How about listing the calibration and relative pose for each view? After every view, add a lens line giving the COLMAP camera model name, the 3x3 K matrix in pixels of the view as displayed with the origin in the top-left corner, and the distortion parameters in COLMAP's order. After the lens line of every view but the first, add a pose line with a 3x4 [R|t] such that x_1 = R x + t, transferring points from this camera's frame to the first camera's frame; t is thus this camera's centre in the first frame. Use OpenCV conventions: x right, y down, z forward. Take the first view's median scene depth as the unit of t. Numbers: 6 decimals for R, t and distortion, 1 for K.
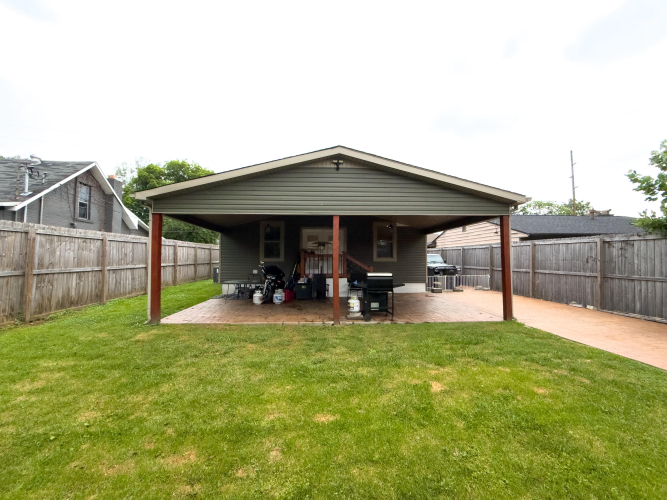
lens RADIAL K [[267.1, 0, 332.0], [0, 267.1, 243.1], [0, 0, 1]] dist [-0.000143, -0.000196]
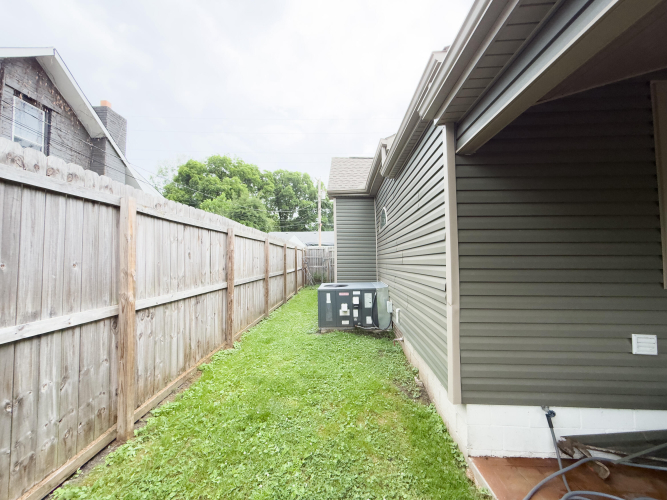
lens RADIAL K [[265.6, 0, 331.6], [0, 265.6, 249.3], [0, 0, 1]] dist [-0.000780, -0.000167]
pose [[0.992377, -0.009579, -0.122866, -0.341398], [0.011023, 0.999878, 0.011078, 0.024496], [0.122744, -0.012348, 0.992361, 0.558002]]
